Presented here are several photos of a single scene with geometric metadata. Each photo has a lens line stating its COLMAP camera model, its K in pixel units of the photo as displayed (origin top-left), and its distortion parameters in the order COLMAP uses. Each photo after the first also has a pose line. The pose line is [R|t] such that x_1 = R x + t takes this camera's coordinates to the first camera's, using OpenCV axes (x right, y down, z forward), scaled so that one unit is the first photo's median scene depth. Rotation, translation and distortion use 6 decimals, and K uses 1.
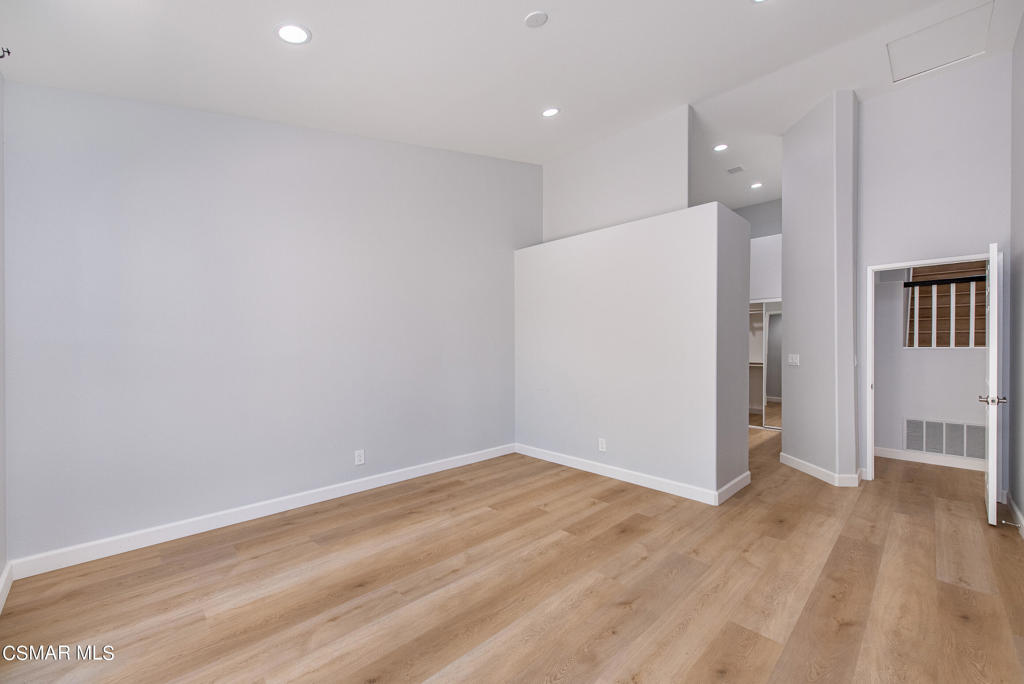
lens RADIAL K [[404.5, 0, 512.0], [0, 404.5, 342.0], [0, 0, 1]] dist [-0.000253, -0.000627]
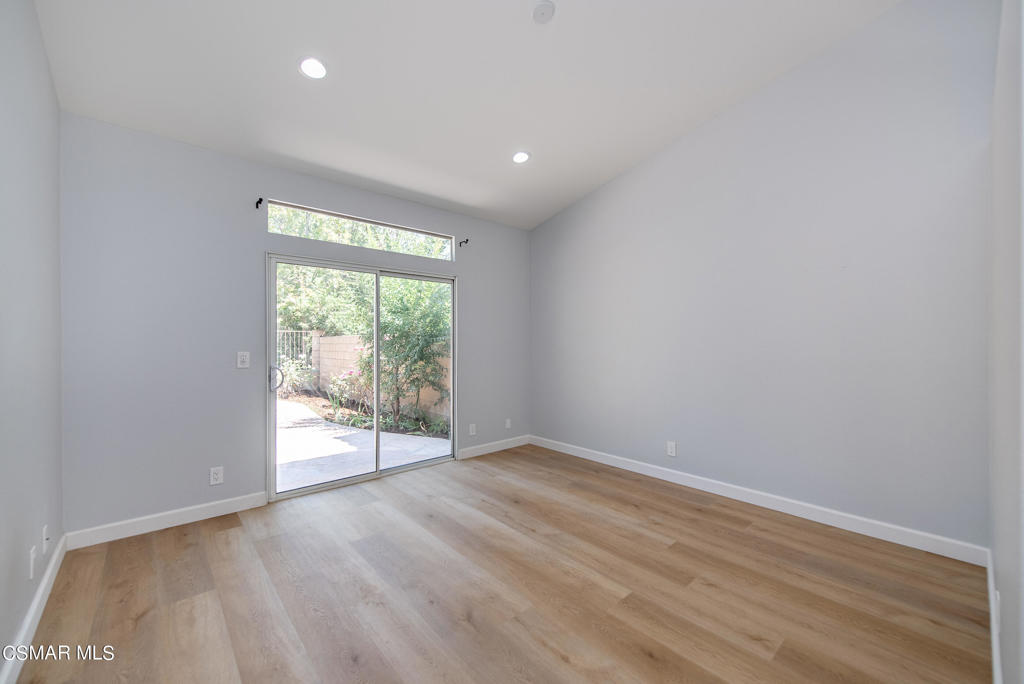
lens RADIAL K [[404.5, 0, 512.0], [0, 404.5, 342.0], [0, 0, 1]] dist [-0.000253, -0.000627]
pose [[-0.037268, 0.006383, -0.999285, 0.783321], [0.009119, 0.999940, 0.006047, 0.001912], [0.999264, -0.008887, -0.037324, 0.737519]]
